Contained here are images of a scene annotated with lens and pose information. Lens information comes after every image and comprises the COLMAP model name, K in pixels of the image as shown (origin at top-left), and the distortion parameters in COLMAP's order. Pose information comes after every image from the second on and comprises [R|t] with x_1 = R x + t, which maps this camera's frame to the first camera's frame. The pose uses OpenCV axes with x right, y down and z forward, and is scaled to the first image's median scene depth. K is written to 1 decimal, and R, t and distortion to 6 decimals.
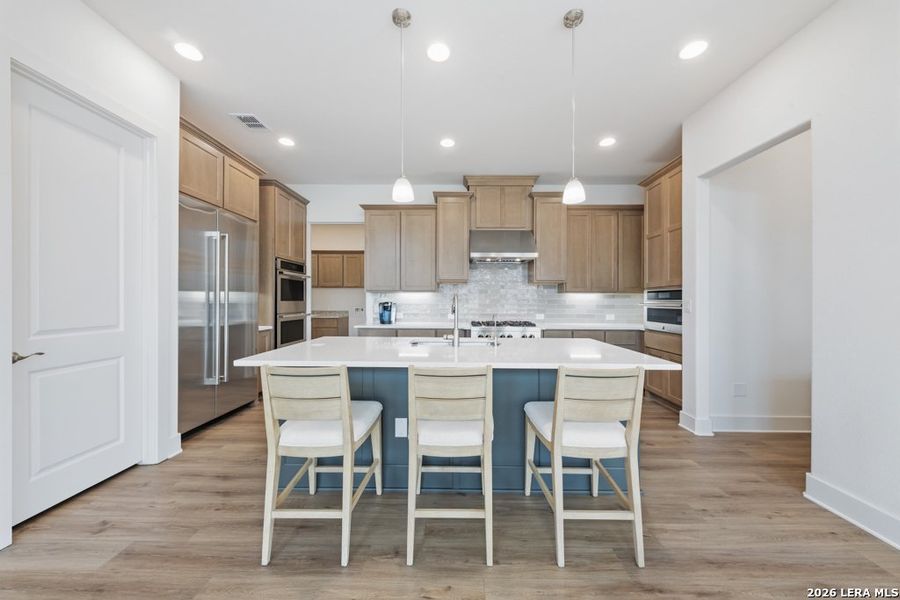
lens RADIAL K [[320.8, 0, 446.6], [0, 320.8, 301.3], [0, 0, 1]] dist [0.000977, -0.000342]
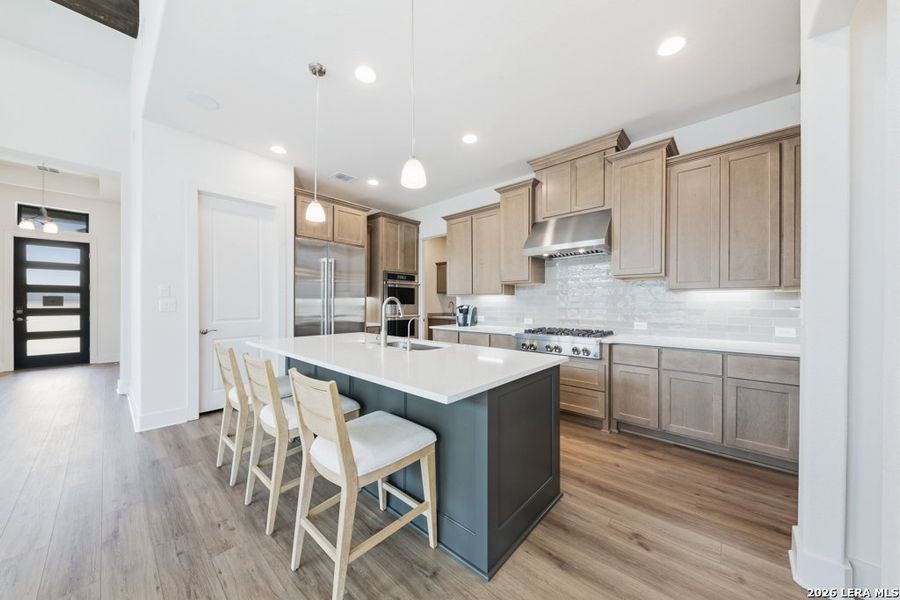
lens RADIAL K [[312.5, 0, 446.8], [0, 312.5, 304.8], [0, 0, 1]] dist [0.001808, -0.000125]
pose [[0.741702, -0.003269, -0.670721, 0.464081], [0.001097, 0.999993, -0.003660, 0.003715], [0.670729, 0.001979, 0.741700, 0.212122]]
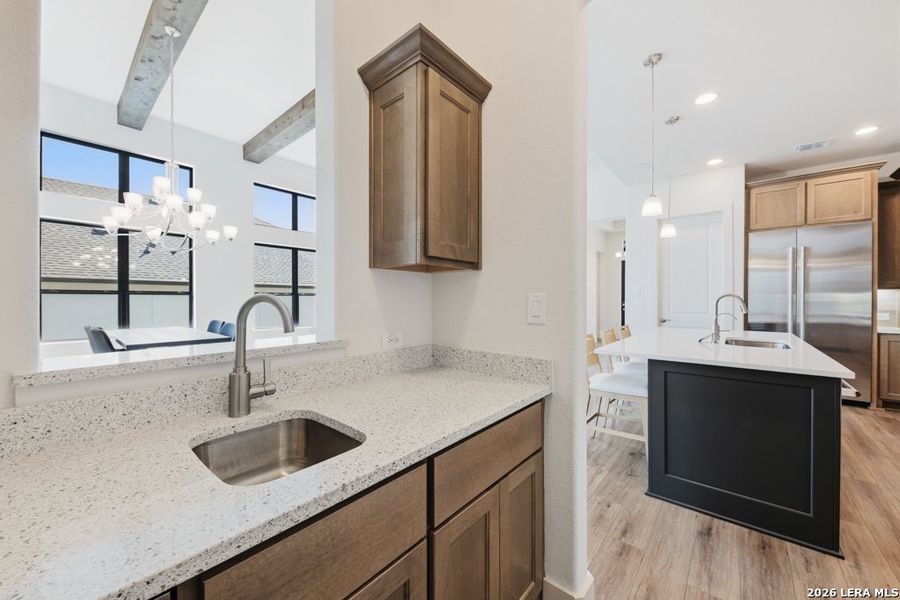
lens RADIAL K [[321.2, 0, 456.5], [0, 321.2, 298.5], [0, 0, 1]] dist [-0.006750, 0.000106]
pose [[-0.632620, -0.006386, -0.774436, 0.791335], [0.001260, 0.999956, -0.009275, 0.001317], [0.774461, -0.006843, -0.632584, 0.530984]]
